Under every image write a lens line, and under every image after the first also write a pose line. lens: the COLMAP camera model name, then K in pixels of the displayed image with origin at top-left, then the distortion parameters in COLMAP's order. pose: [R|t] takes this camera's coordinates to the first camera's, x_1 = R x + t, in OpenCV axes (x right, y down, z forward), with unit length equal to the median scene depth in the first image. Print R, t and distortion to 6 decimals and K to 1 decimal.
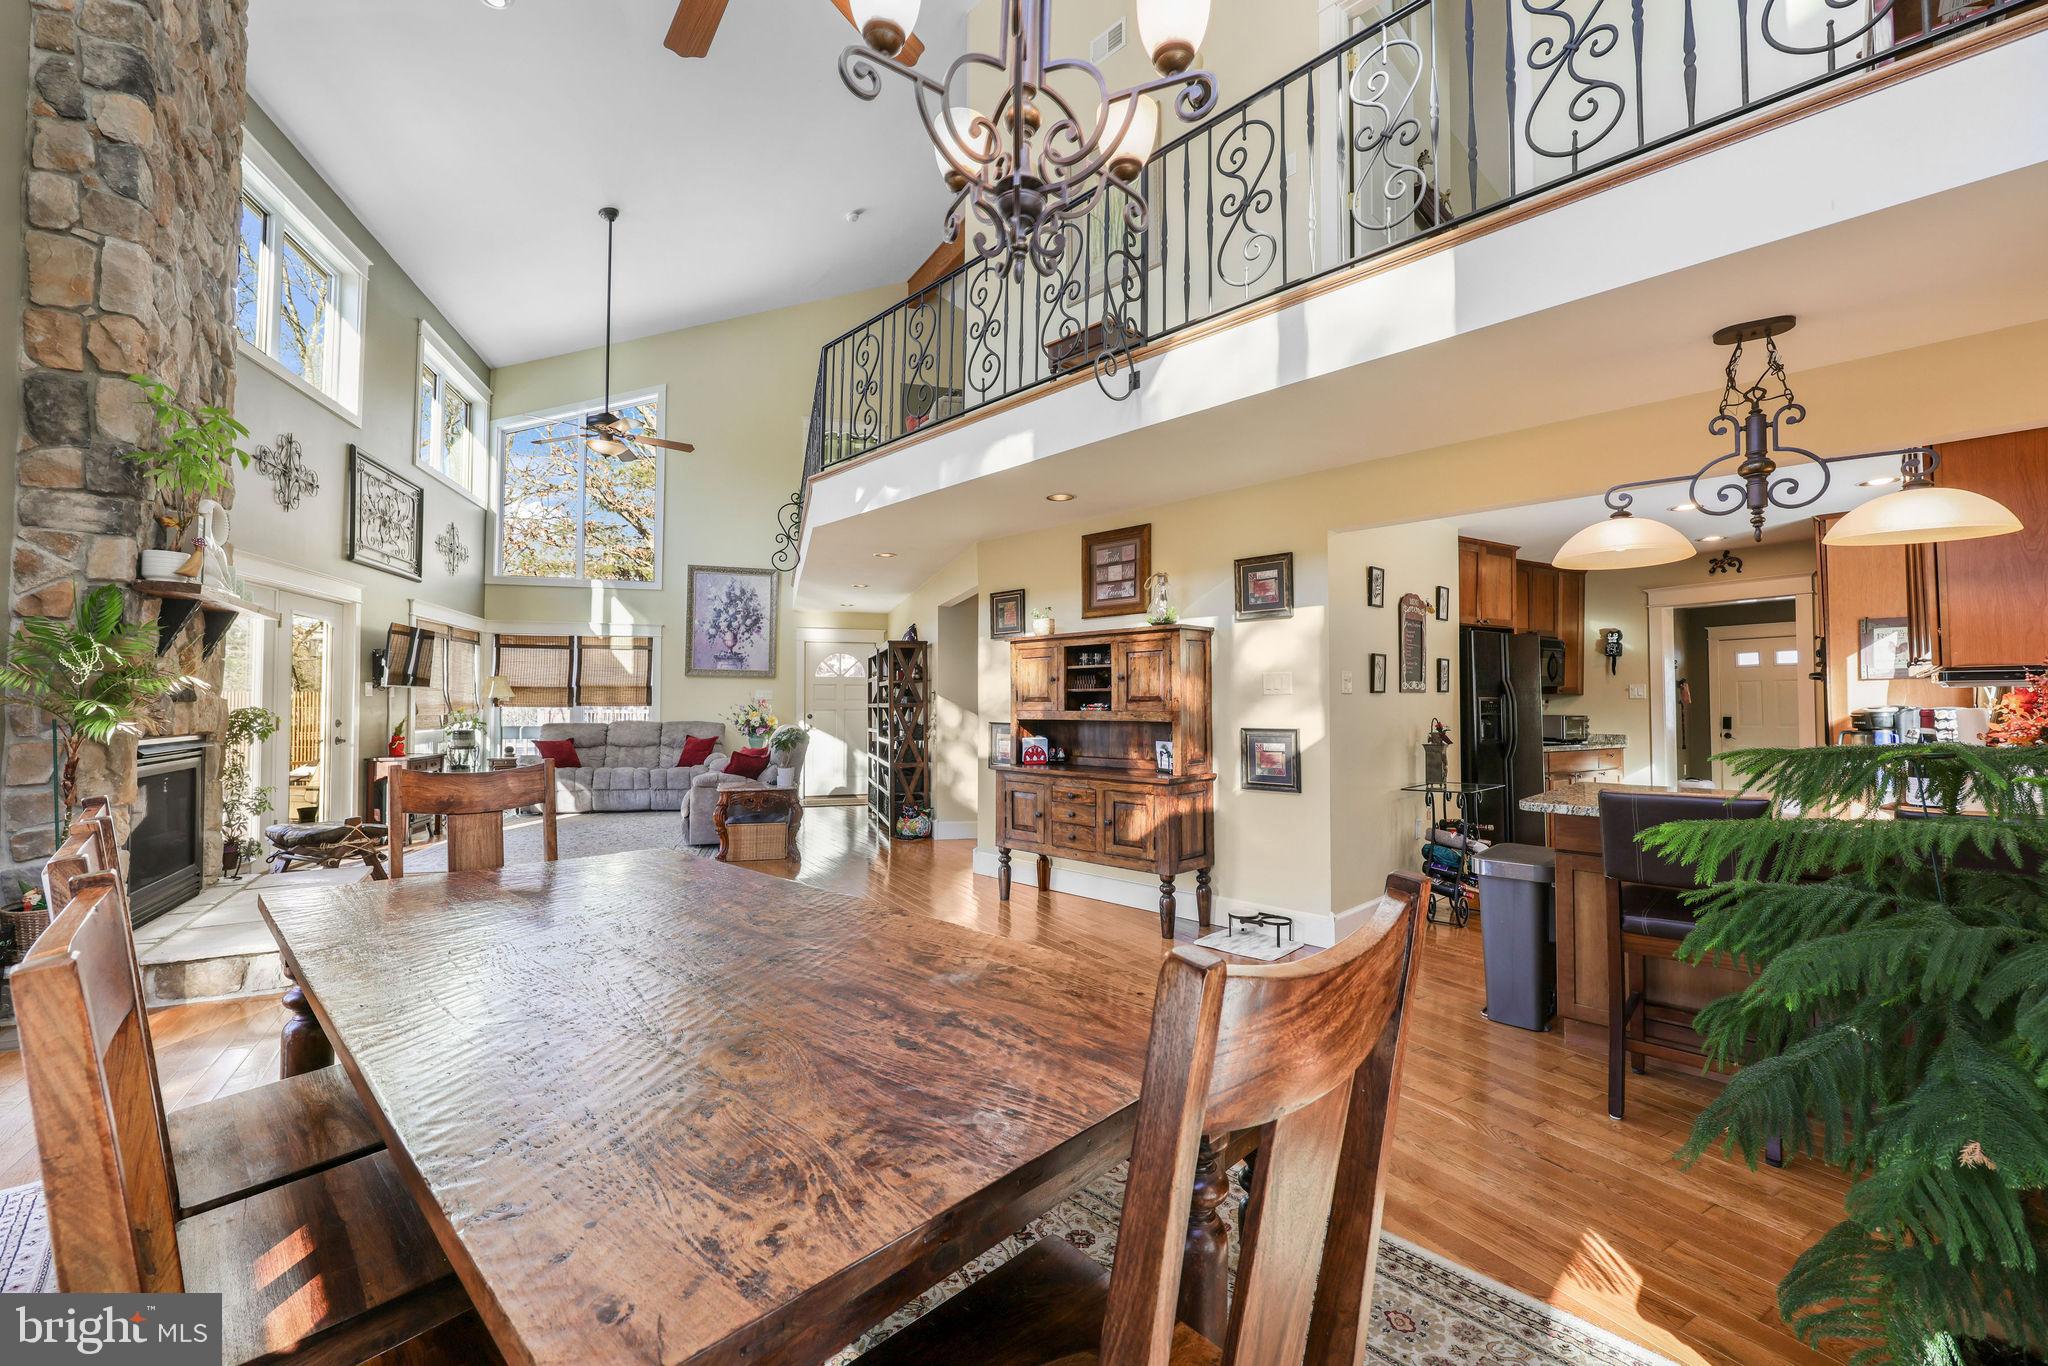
lens RADIAL K [[833.2, 0, 1014.6], [0, 833.2, 682.3], [0, 0, 1]] dist [-0.001060, 0.000292]
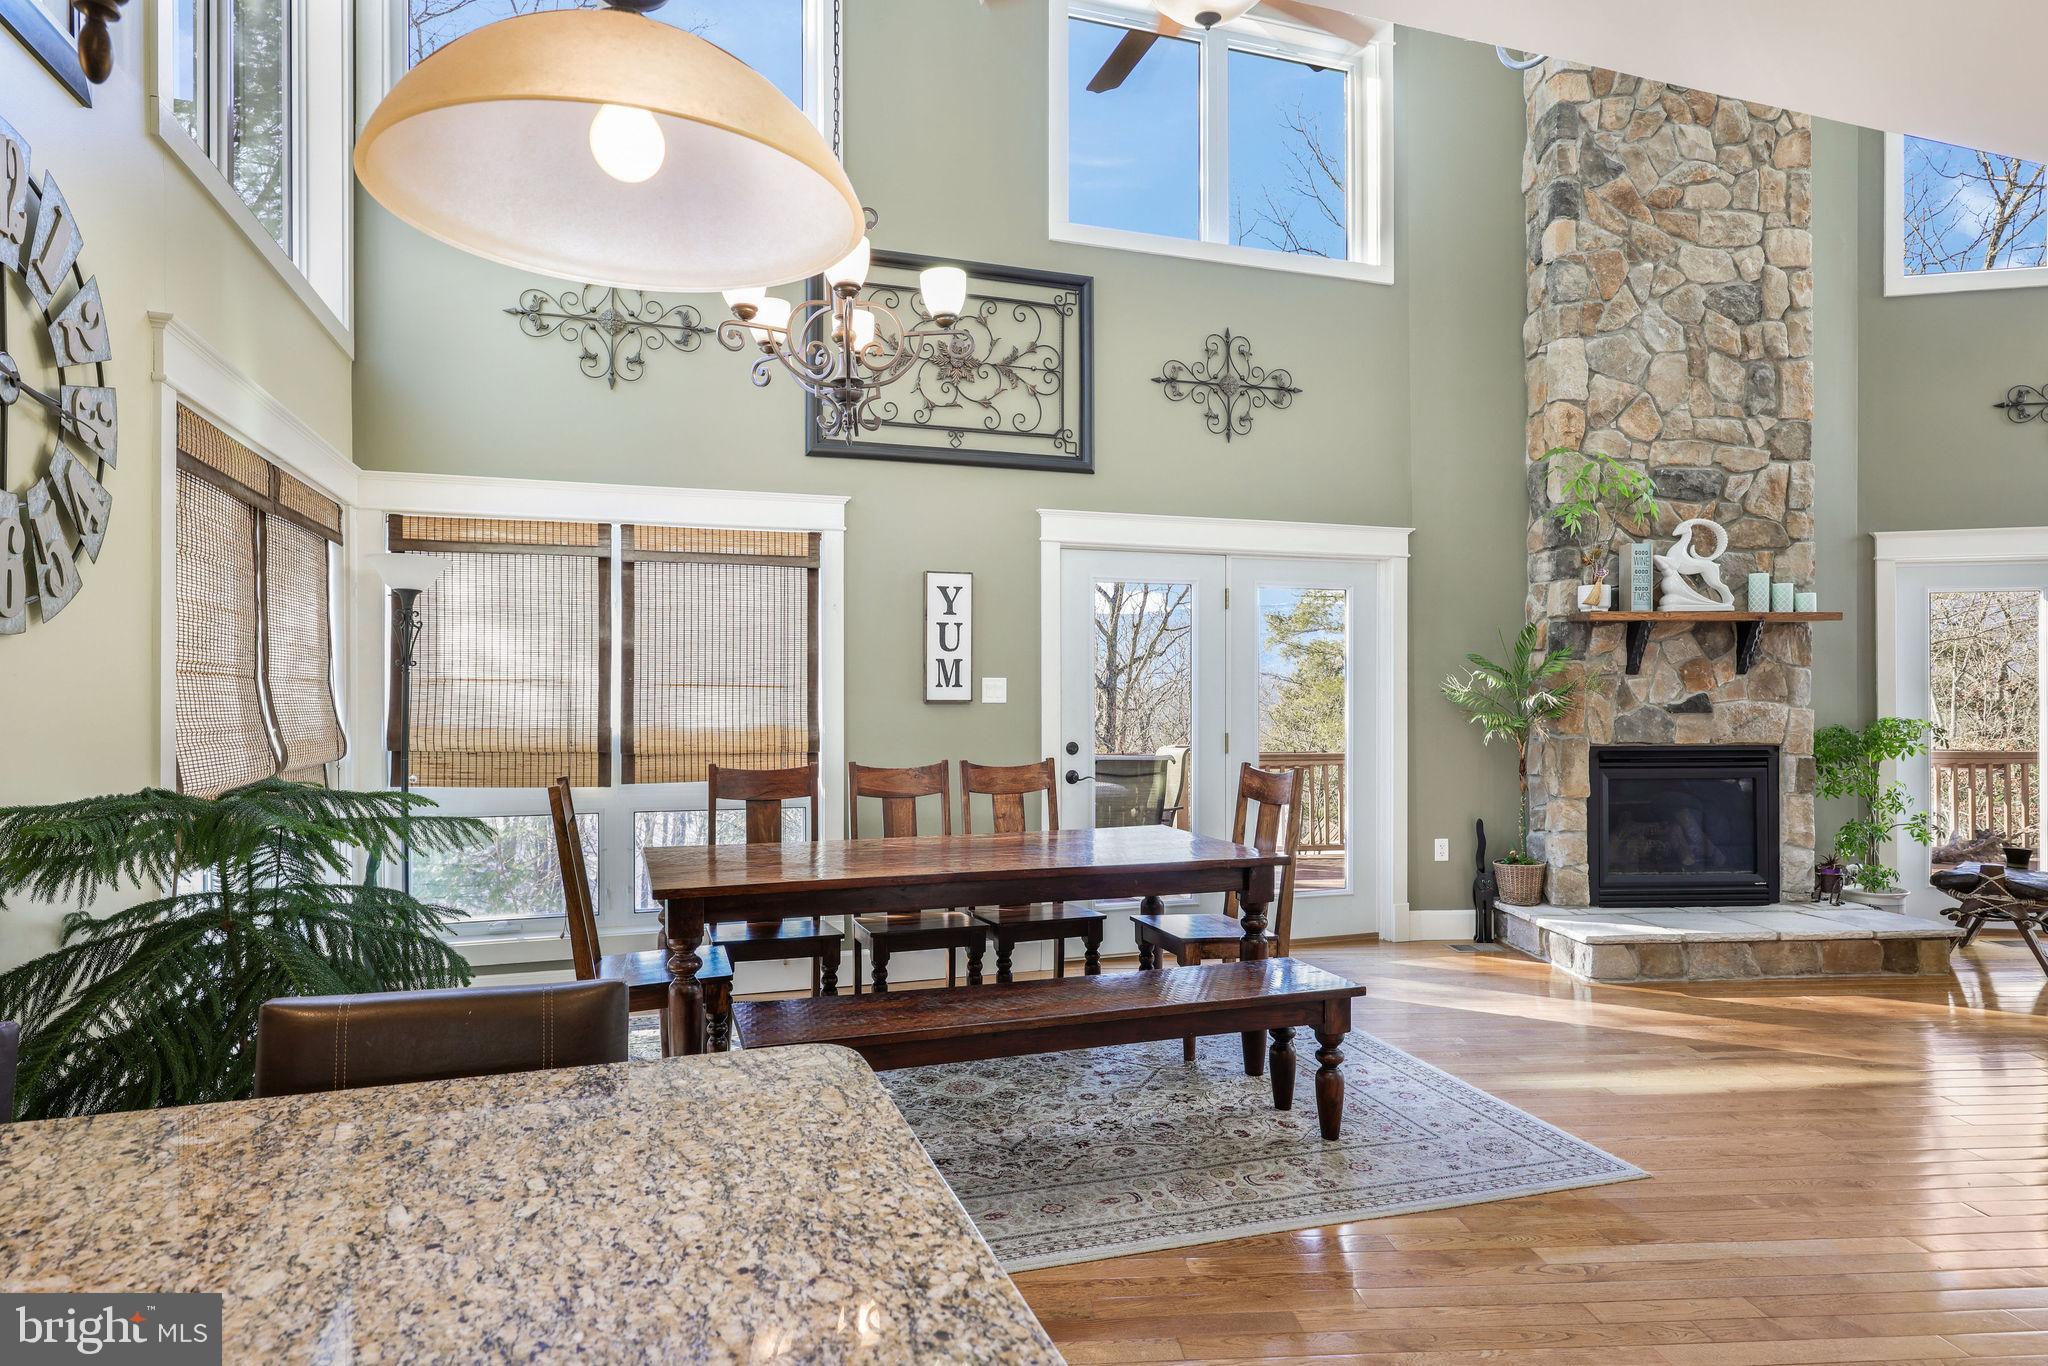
lens RADIAL K [[1146.4, 0, 1004.4], [0, 1146.4, 701.7], [0, 0, 1]] dist [0.000981, 0.000716]
pose [[-0.455825, -0.001299, -0.890068, 0.295725], [0.026842, 0.999524, -0.015205, 0.003017], [0.889664, -0.030822, -0.455573, 0.375451]]
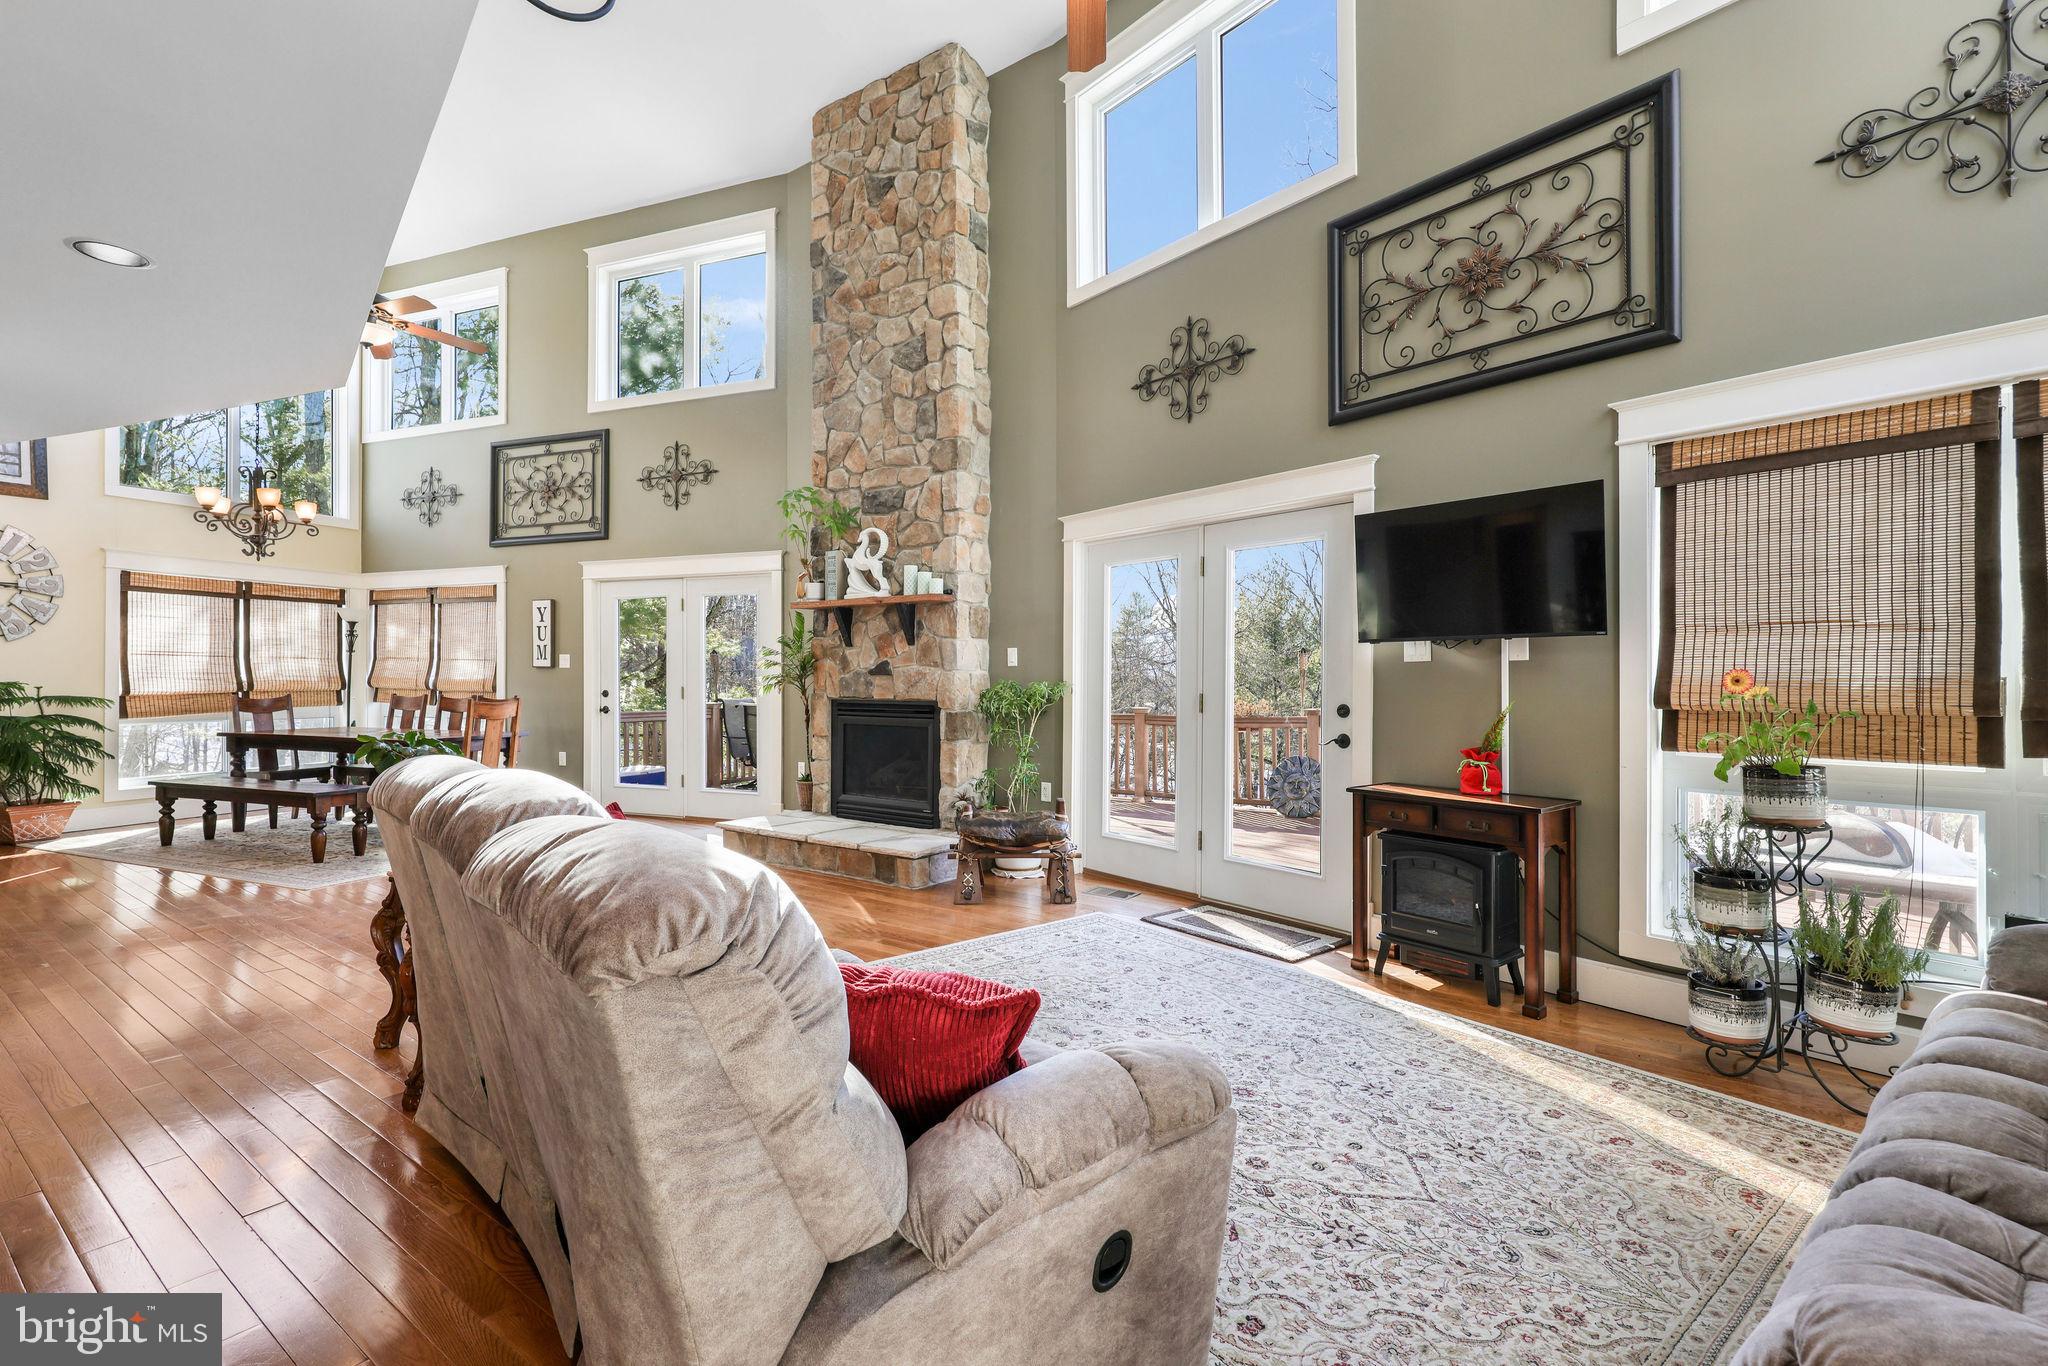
lens RADIAL K [[894.1, 0, 1009.5], [0, 894.1, 678.5], [0, 0, 1]] dist [-0.003098, -0.004002]
pose [[-0.912707, -0.005138, -0.408582, -0.246976], [0.006489, 0.999613, -0.027065, 0.029472], [0.408563, -0.027353, -0.912320, 1.035761]]
